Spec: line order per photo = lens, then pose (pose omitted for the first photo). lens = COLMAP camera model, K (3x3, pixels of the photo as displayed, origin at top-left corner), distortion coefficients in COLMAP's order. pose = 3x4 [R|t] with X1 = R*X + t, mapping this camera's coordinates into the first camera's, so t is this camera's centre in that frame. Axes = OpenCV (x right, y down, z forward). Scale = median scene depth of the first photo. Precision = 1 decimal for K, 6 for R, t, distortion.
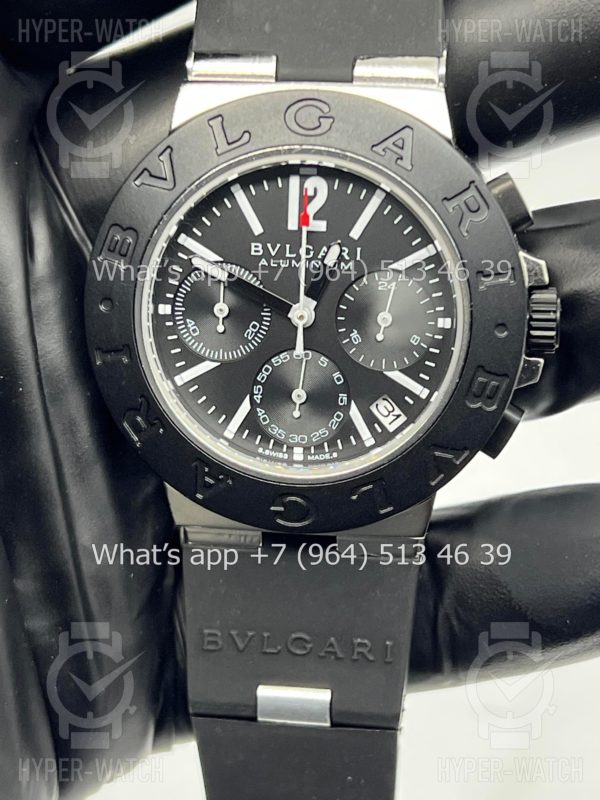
lens RADIAL K [[1908.6, 0, 300.0], [0, 1908.6, 400.0], [0, 0, 1]] dist [0.064462, 0.362148]
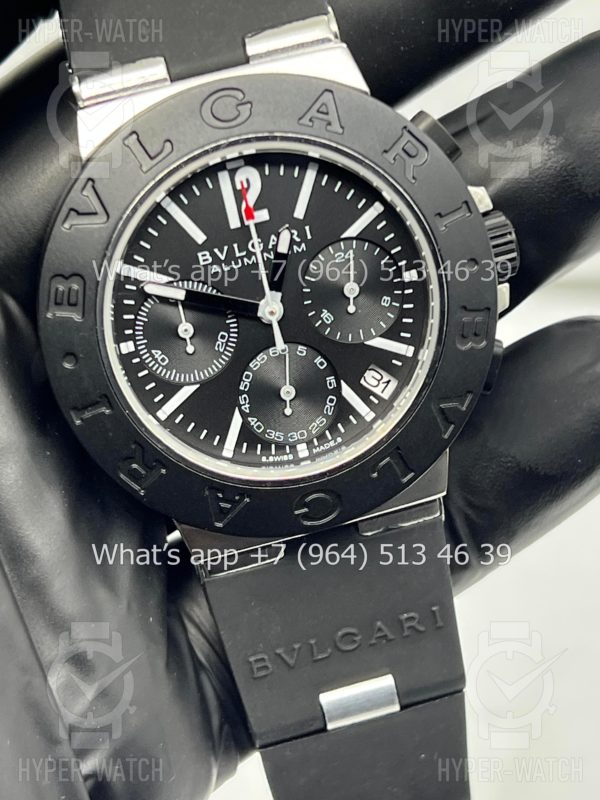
lens RADIAL K [[1908.6, 0, 300.0], [0, 1908.6, 400.0], [0, 0, 1]] dist [0.064462, 0.362148]
pose [[0.927709, -0.298963, 0.223554, -0.212339], [0.296563, 0.953950, 0.045051, -0.040295], [-0.226728, 0.024504, 0.973650, 0.065244]]
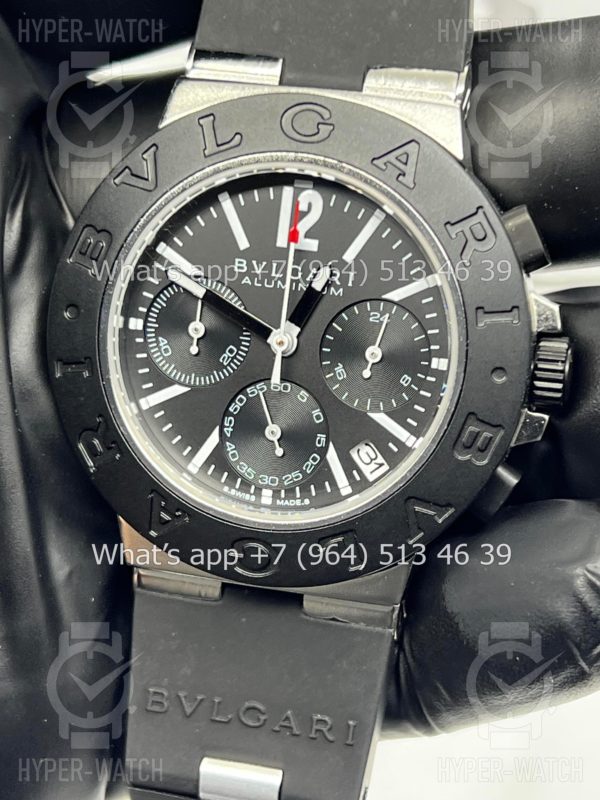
lens RADIAL K [[1908.6, 0, 300.0], [0, 1908.6, 400.0], [0, 0, 1]] dist [0.064462, 0.362148]
pose [[0.992223, 0.090495, -0.085465, 0.088498], [-0.097432, 0.991956, -0.080815, 0.054806], [0.077464, 0.088514, 0.993058, 0.107858]]
